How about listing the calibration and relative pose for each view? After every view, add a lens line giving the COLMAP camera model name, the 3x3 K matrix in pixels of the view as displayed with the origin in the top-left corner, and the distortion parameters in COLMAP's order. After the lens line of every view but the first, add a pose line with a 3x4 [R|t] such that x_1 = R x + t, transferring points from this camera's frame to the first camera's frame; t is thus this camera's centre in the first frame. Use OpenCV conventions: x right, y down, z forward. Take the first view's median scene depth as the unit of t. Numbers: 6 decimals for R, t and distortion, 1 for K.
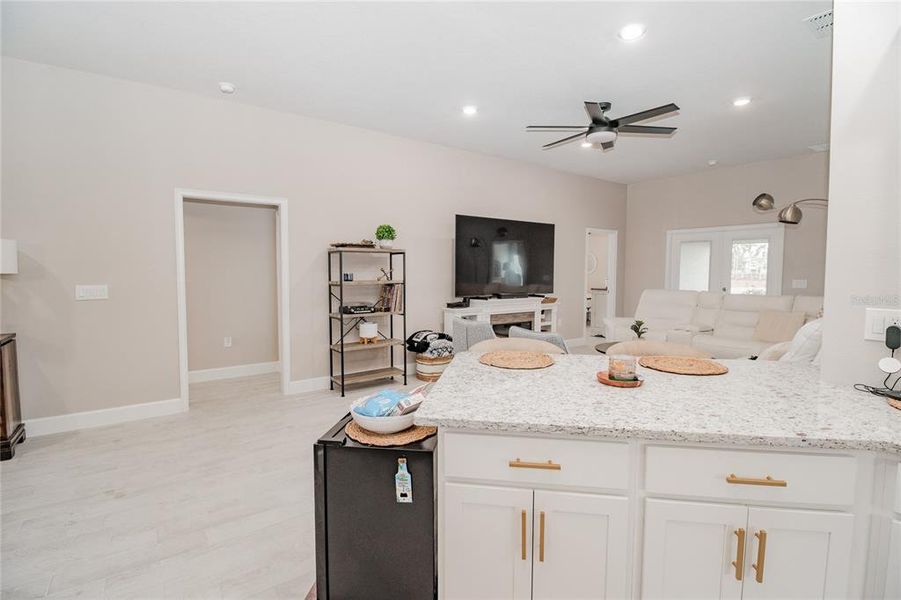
lens RADIAL K [[421.9, 0, 448.5], [0, 421.9, 288.2], [0, 0, 1]] dist [-0.004542, -0.009940]
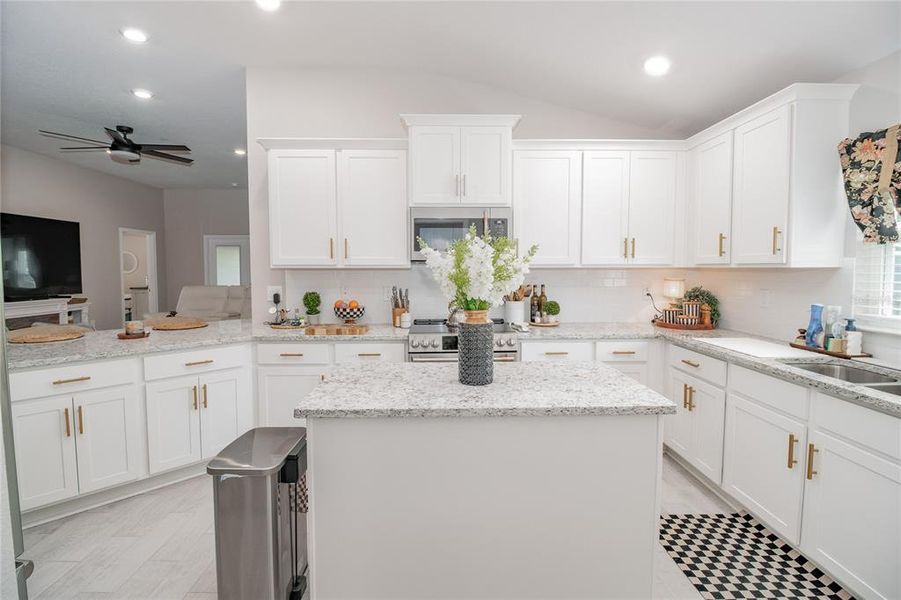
lens RADIAL K [[421.9, 0, 453.9], [0, 421.9, 294.2], [0, 0, 1]] dist [-0.004542, -0.009940]
pose [[0.565844, -0.052689, 0.822827, -0.067818], [0.038918, 0.998551, 0.037178, 0.012131], [-0.823593, 0.010986, 0.567075, -0.288521]]
